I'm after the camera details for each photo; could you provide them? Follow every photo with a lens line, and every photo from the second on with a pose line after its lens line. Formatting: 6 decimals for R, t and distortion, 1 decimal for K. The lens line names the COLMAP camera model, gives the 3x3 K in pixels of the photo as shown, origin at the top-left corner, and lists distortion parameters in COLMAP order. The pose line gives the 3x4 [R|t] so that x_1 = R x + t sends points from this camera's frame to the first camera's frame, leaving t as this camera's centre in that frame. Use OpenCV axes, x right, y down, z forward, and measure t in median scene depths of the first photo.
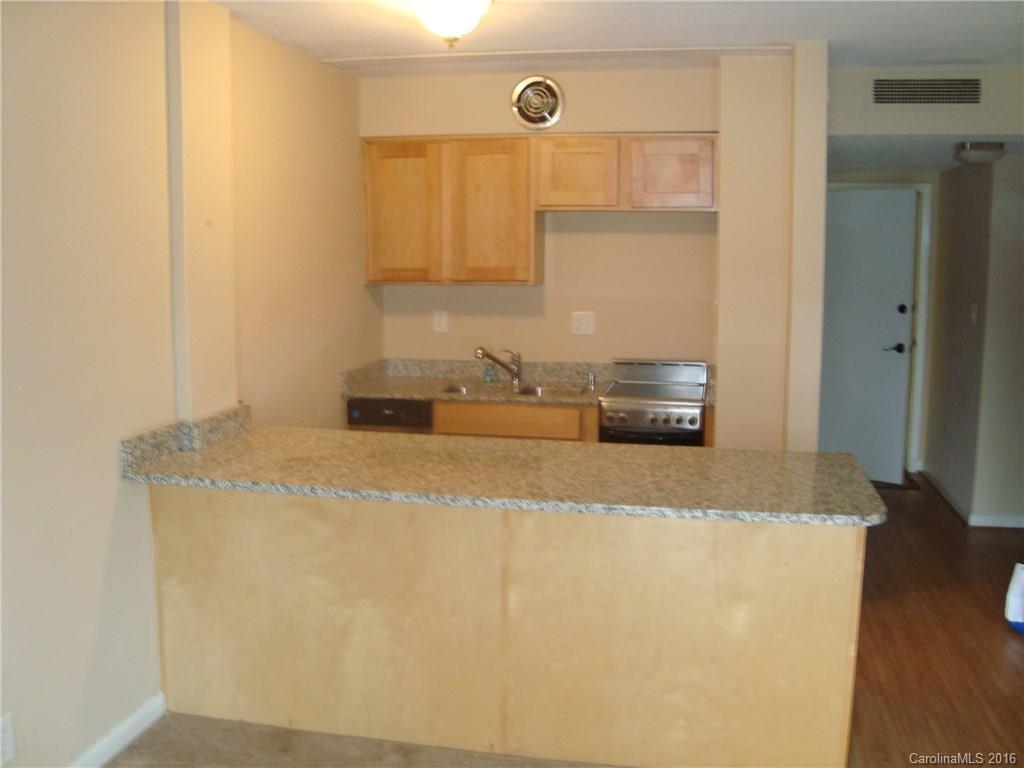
lens RADIAL K [[1016.9, 0, 511.2], [0, 1016.9, 397.6], [0, 0, 1]] dist [-0.317154, 0.598663]
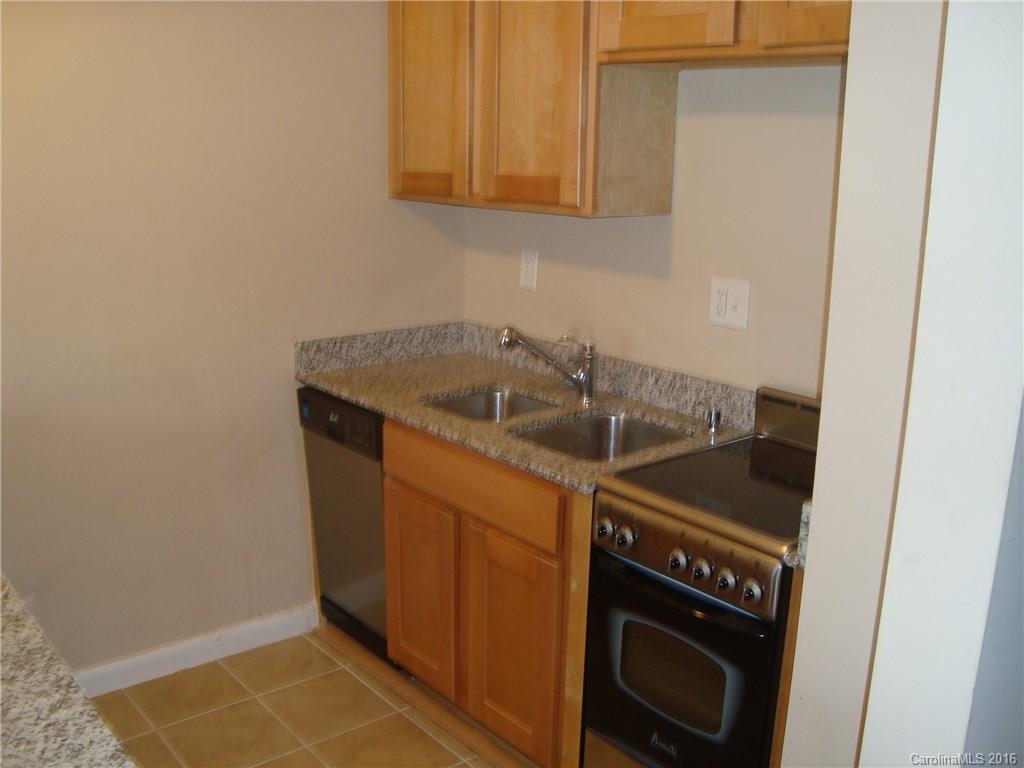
lens RADIAL K [[1016.9, 0, 511.2], [0, 1016.9, 397.6], [0, 0, 1]] dist [-0.317154, 0.598663]
pose [[0.789529, 0.168653, -0.590085, 0.289472], [-0.114083, 0.985073, 0.128903, -0.081226], [0.603017, -0.034454, 0.796984, 0.572261]]
